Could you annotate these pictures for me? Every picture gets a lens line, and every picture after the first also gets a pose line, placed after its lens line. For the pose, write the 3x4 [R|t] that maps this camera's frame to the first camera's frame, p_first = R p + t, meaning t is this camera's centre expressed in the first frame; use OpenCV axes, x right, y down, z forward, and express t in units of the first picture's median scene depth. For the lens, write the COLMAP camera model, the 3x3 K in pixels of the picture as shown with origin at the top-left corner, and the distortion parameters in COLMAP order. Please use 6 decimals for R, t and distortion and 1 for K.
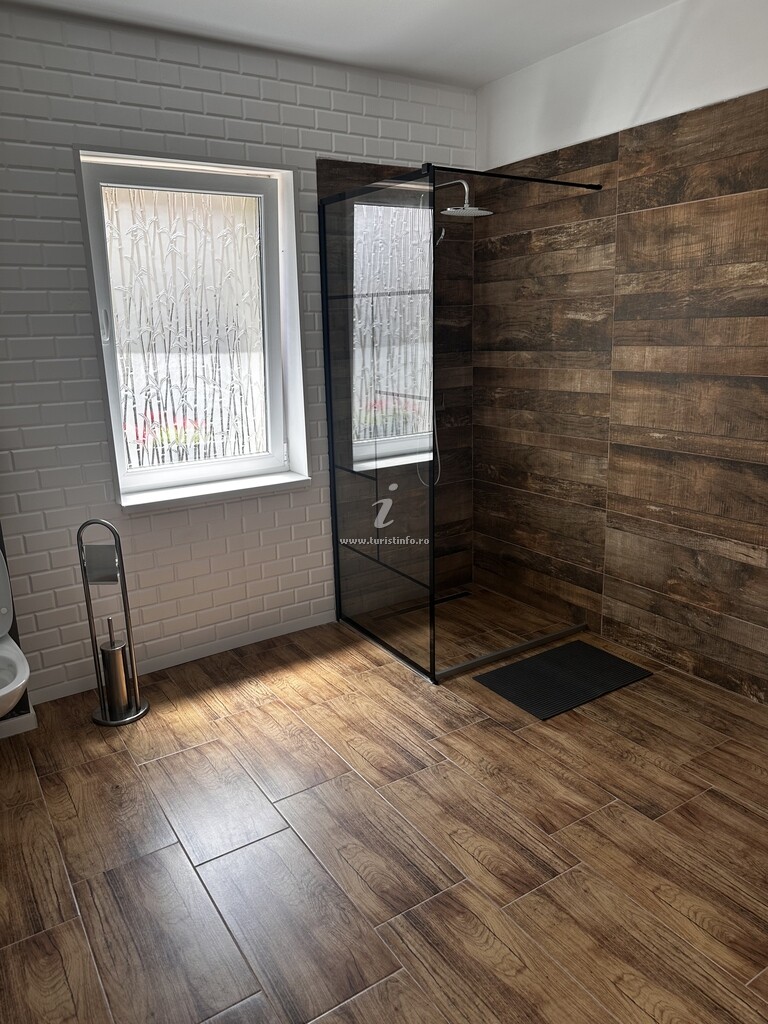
lens RADIAL K [[731.9, 0, 382.1], [0, 731.9, 508.6], [0, 0, 1]] dist [0.010964, -0.008975]
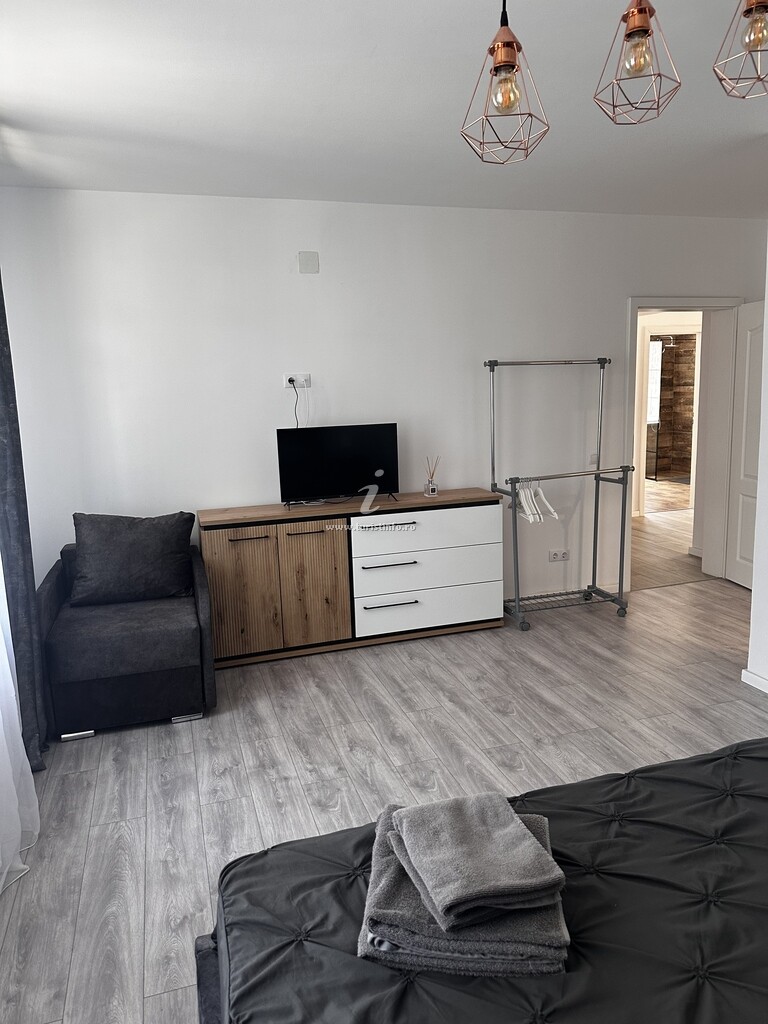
lens RADIAL K [[731.9, 0, 382.7], [0, 731.9, 510.8], [0, 0, 1]] dist [0.010964, -0.008975]
pose [[0.963509, 0.037634, -0.265017, -0.203713], [-0.051317, 0.997673, -0.044898, 0.479339], [0.262711, 0.056859, 0.963198, -2.129931]]
